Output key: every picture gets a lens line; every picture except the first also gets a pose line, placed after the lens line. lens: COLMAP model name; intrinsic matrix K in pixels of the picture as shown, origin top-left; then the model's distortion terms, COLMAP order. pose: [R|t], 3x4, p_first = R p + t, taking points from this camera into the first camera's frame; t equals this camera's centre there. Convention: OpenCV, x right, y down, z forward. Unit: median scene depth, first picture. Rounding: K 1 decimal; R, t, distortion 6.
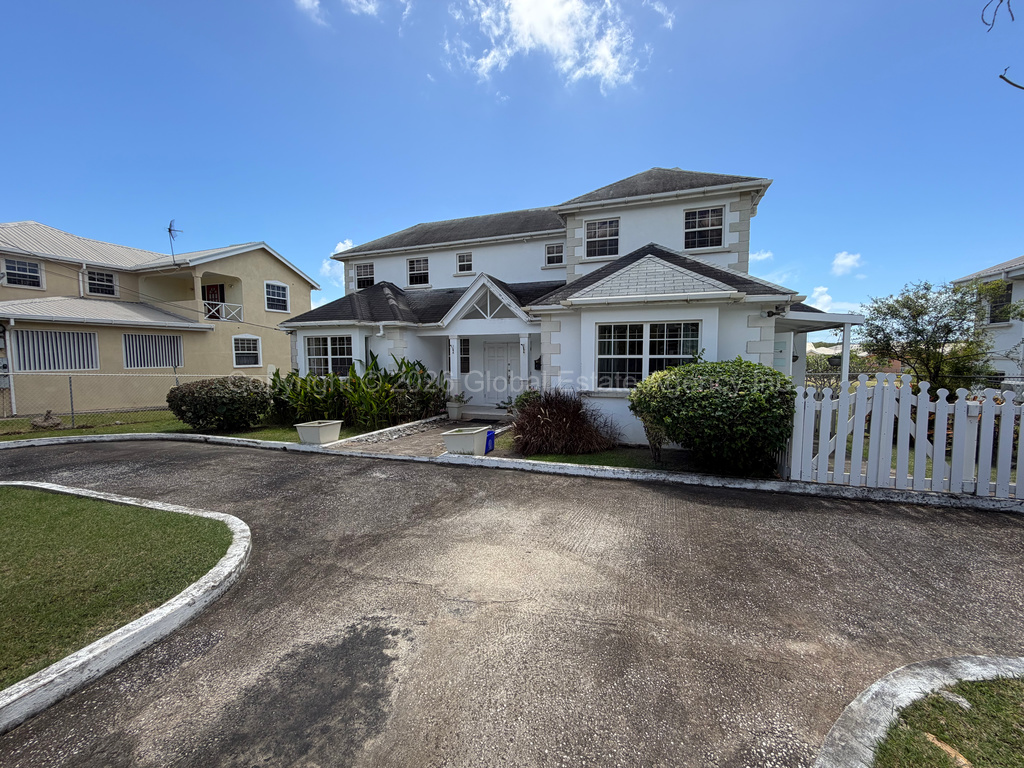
lens RADIAL K [[409.5, 0, 512.0], [0, 409.5, 384.0], [0, 0, 1]] dist [0.002632, 0.000214]
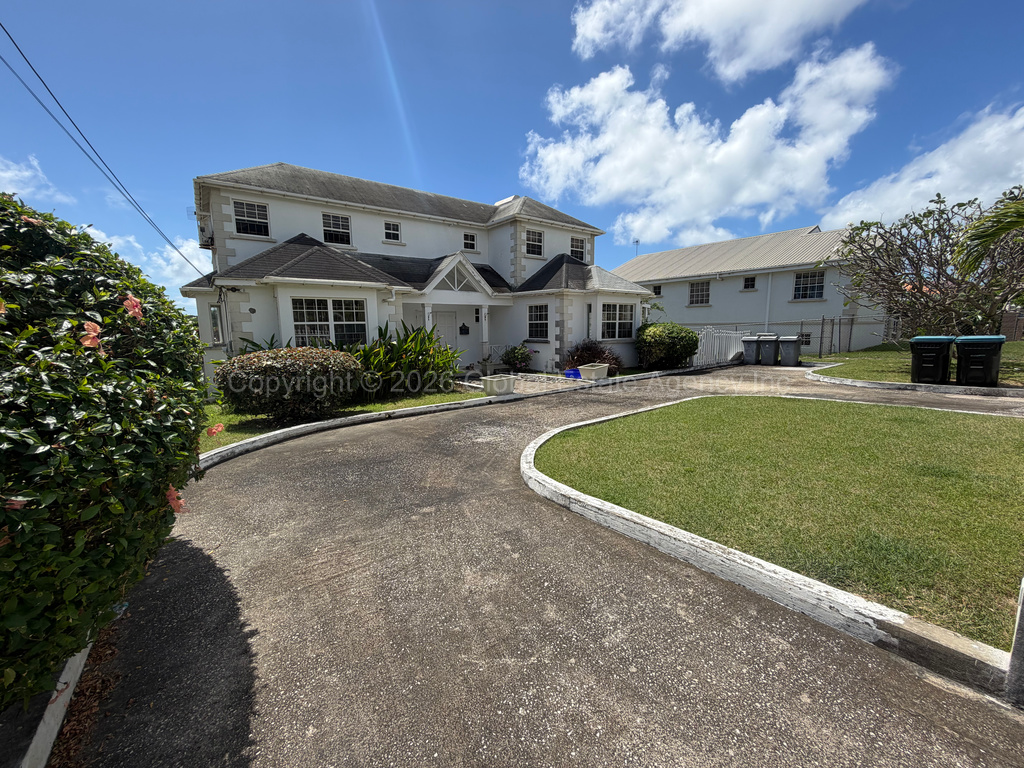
lens RADIAL K [[409.5, 0, 512.0], [0, 409.5, 384.0], [0, 0, 1]] dist [0.002632, 0.000214]
pose [[0.542919, -0.119224, 0.831279, -0.972167], [0.067100, 0.992865, 0.098574, 0.000890], [-0.837100, 0.002261, 0.547045, 0.221493]]
